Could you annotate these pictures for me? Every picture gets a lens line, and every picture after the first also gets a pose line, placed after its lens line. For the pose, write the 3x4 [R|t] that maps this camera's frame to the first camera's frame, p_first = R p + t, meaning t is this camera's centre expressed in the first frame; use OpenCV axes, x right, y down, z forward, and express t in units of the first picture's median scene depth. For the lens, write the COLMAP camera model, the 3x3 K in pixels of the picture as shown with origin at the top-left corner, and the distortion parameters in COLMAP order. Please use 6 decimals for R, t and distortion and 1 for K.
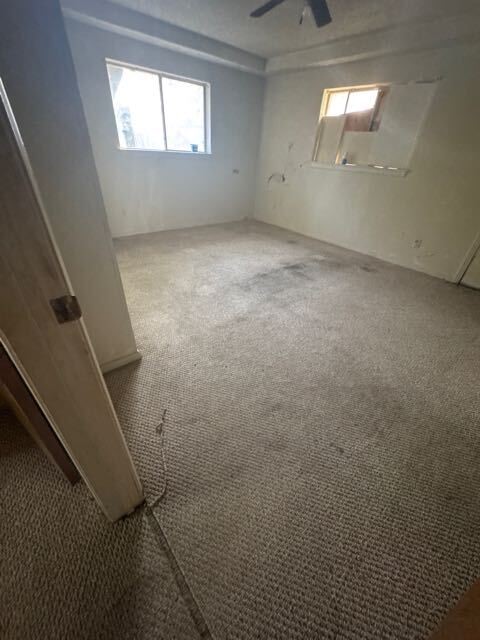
lens RADIAL K [[256.3, 0, 237.8], [0, 256.3, 318.2], [0, 0, 1]] dist [-0.003833, 0.001339]
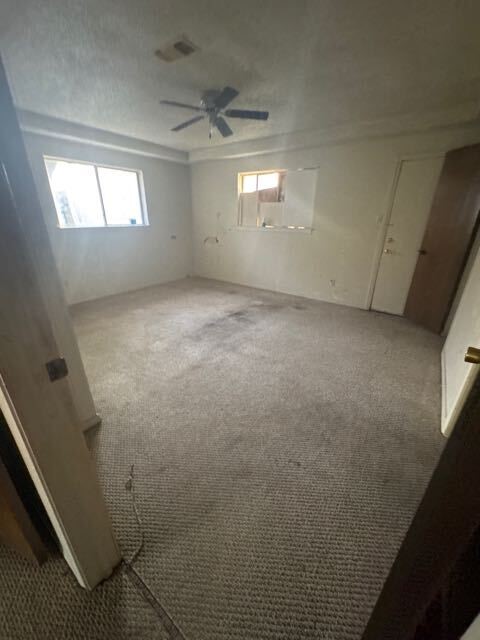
lens RADIAL K [[256.3, 0, 240.5], [0, 256.3, 317.0], [0, 0, 1]] dist [-0.003833, 0.001339]
pose [[0.970069, -0.130302, 0.204906, 0.002111], [0.167894, 0.969547, -0.178300, 0.028702], [-0.175434, 0.207366, 0.962405, -0.144092]]
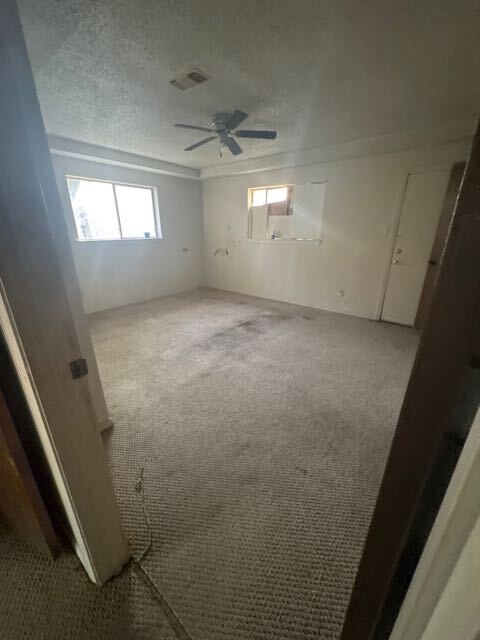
lens RADIAL K [[256.3, 0, 240.5], [0, 256.3, 317.1], [0, 0, 1]] dist [-0.003833, 0.001339]
pose [[0.978058, -0.117476, 0.172054, 0.002663], [0.155333, 0.961551, -0.226475, 0.046650], [-0.138833, 0.248231, 0.958701, -0.175402]]
